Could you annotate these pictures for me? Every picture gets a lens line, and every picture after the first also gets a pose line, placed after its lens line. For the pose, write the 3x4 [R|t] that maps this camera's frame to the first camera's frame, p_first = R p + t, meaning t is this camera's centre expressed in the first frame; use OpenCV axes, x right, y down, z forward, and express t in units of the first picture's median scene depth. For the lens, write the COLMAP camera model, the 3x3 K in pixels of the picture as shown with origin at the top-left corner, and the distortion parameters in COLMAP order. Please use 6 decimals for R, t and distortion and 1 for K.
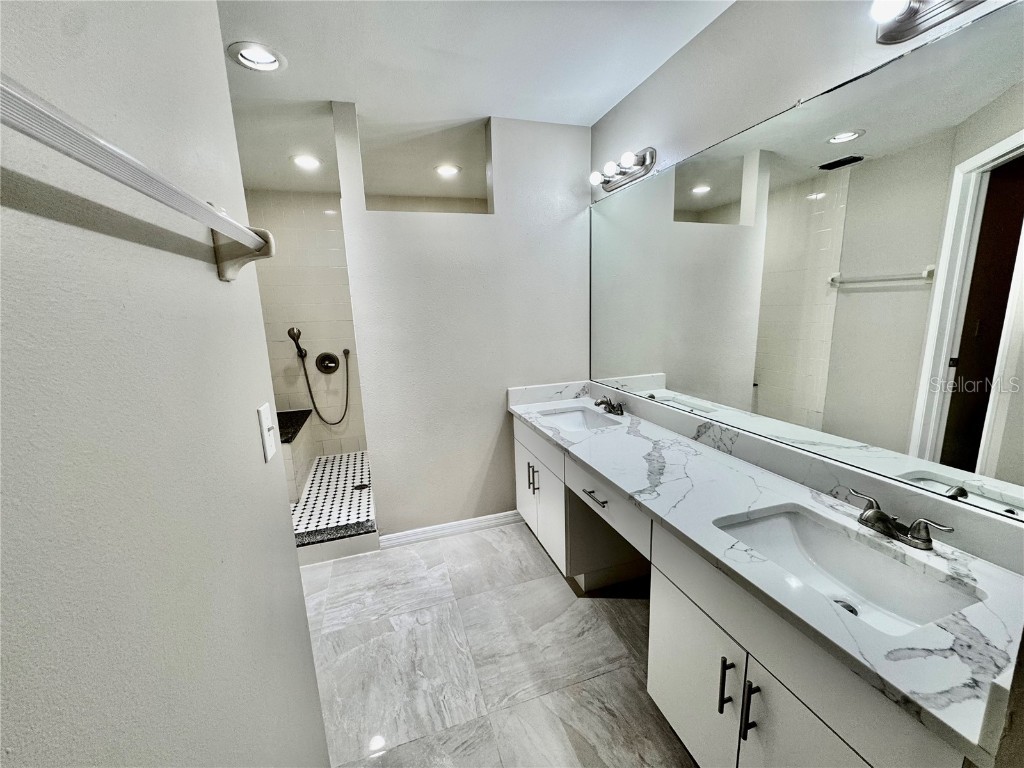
lens RADIAL K [[408.7, 0, 512.0], [0, 408.7, 384.0], [0, 0, 1]] dist [0.000283, 0.000098]
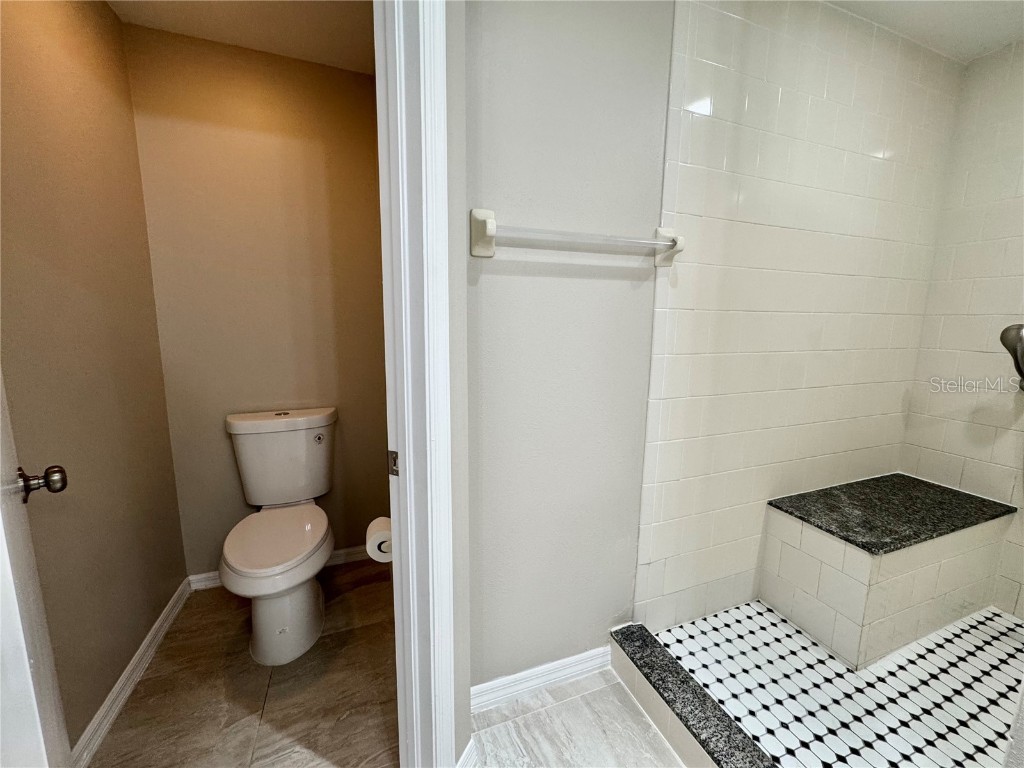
lens RADIAL K [[408.7, 0, 512.0], [0, 408.7, 384.0], [0, 0, 1]] dist [0.000283, 0.000098]
pose [[0.055045, 0.187985, -0.980628, -0.112872], [-0.201022, 0.964094, 0.173531, -0.046791], [0.978039, 0.187576, 0.090858, 0.442569]]
